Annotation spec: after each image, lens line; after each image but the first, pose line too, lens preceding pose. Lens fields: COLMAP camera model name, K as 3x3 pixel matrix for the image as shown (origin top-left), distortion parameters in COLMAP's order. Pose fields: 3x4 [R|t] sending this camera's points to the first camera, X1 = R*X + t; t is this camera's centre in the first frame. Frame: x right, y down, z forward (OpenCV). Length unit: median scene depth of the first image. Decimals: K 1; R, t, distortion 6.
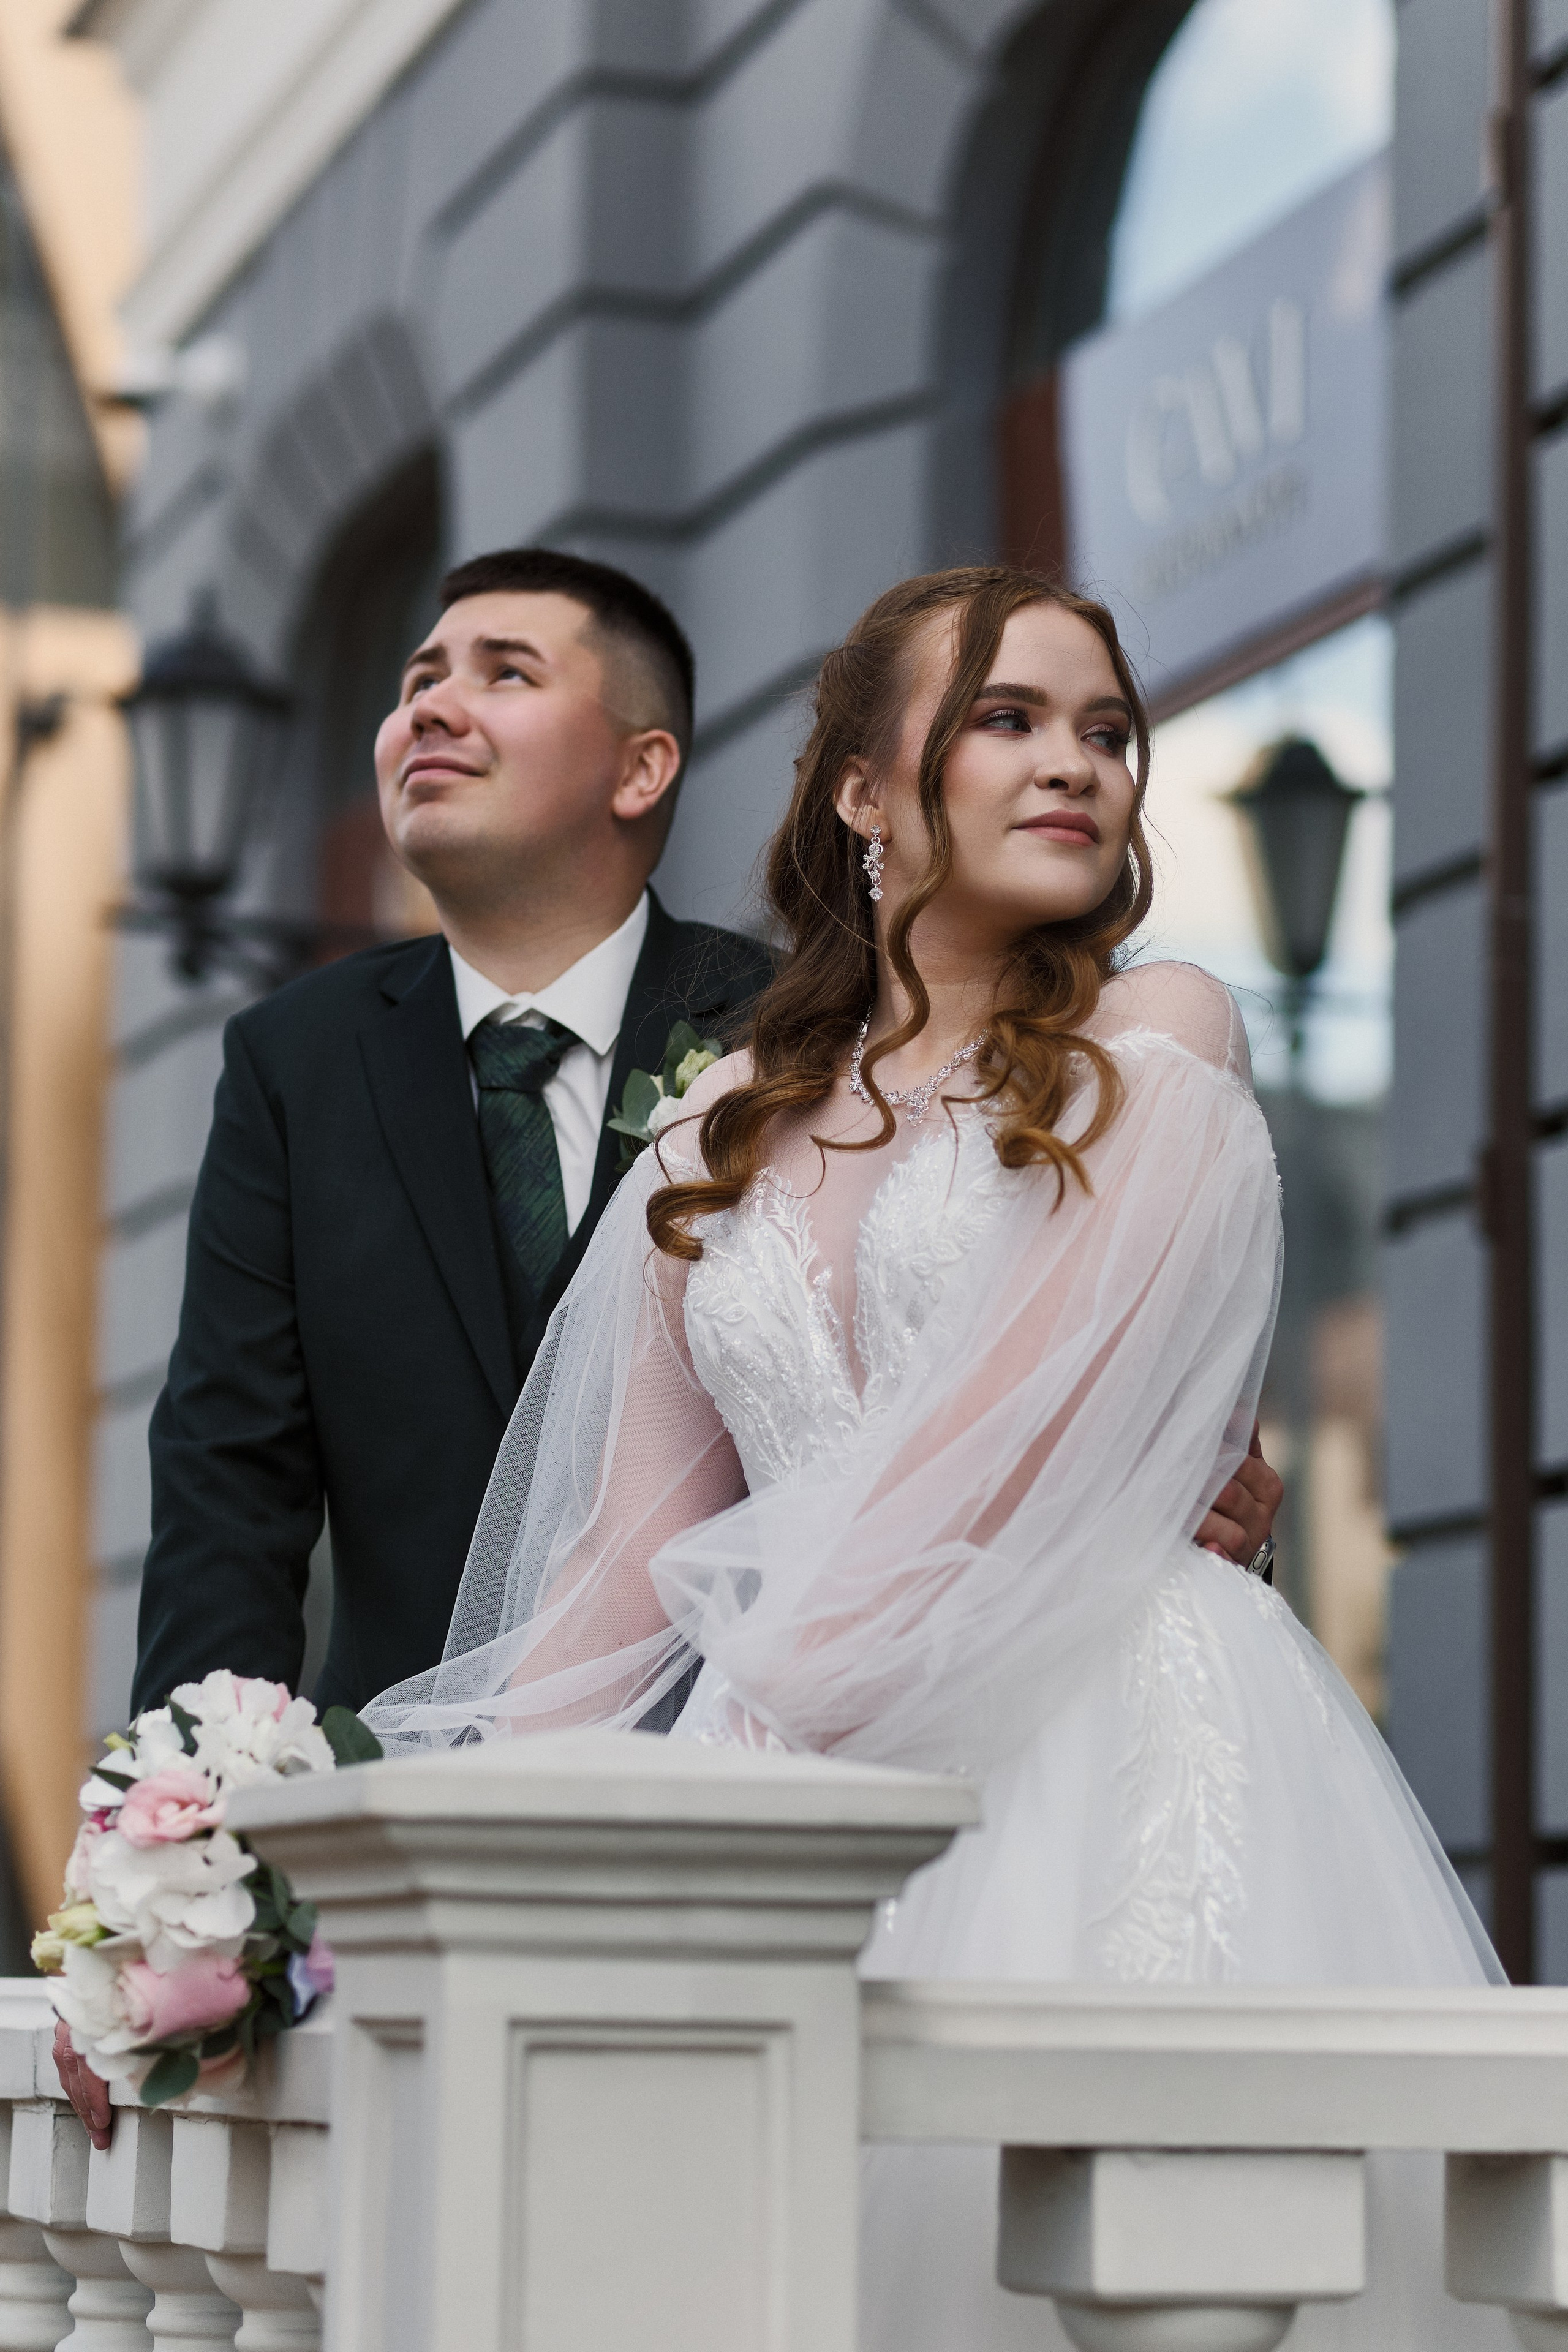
lens RADIAL K [[5948.8, 0, 784.0], [0, 5948.8, 1176.0], [0, 0, 1]] dist [-0.040648, 0.101383]
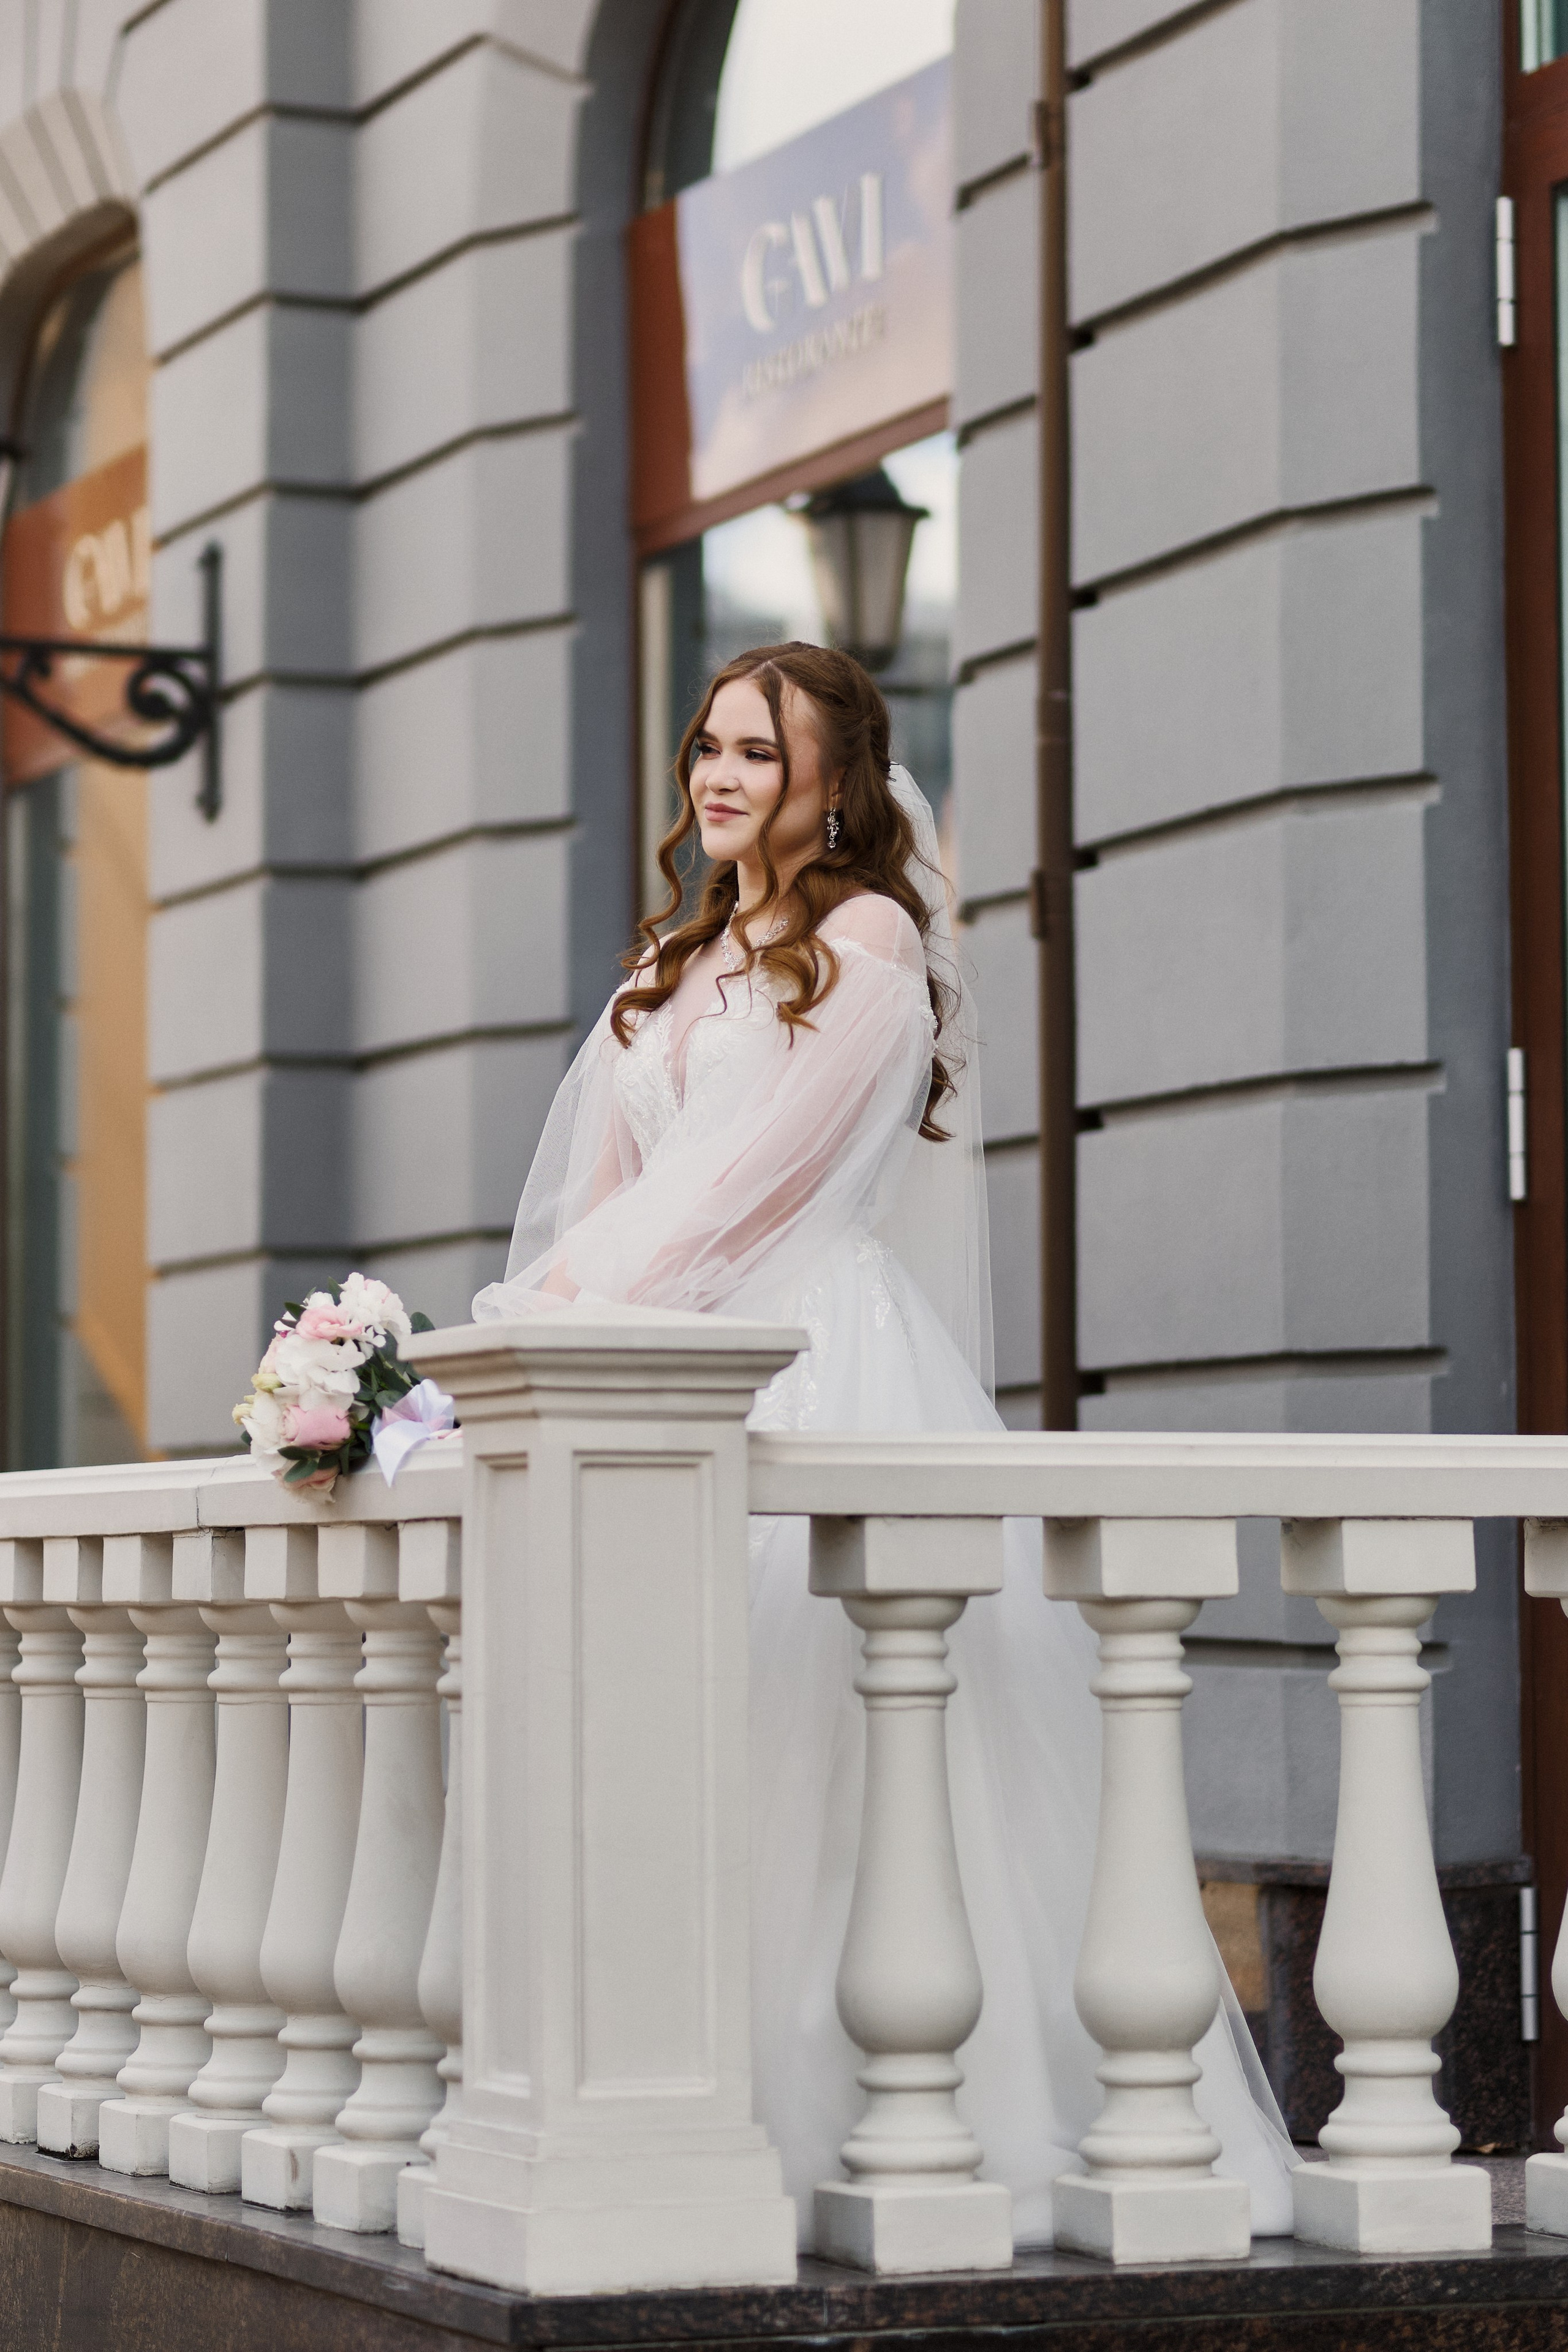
lens RADIAL K [[6396.9, 0, 788.8], [0, 6396.9, 1093.2], [0, 0, 1]] dist [0.092351, -0.777293]
pose [[0.996360, -0.012631, 0.084305, -0.145575], [0.007485, 0.998104, 0.061088, -0.100399], [-0.084917, -0.060234, 0.994566, -1.055738]]
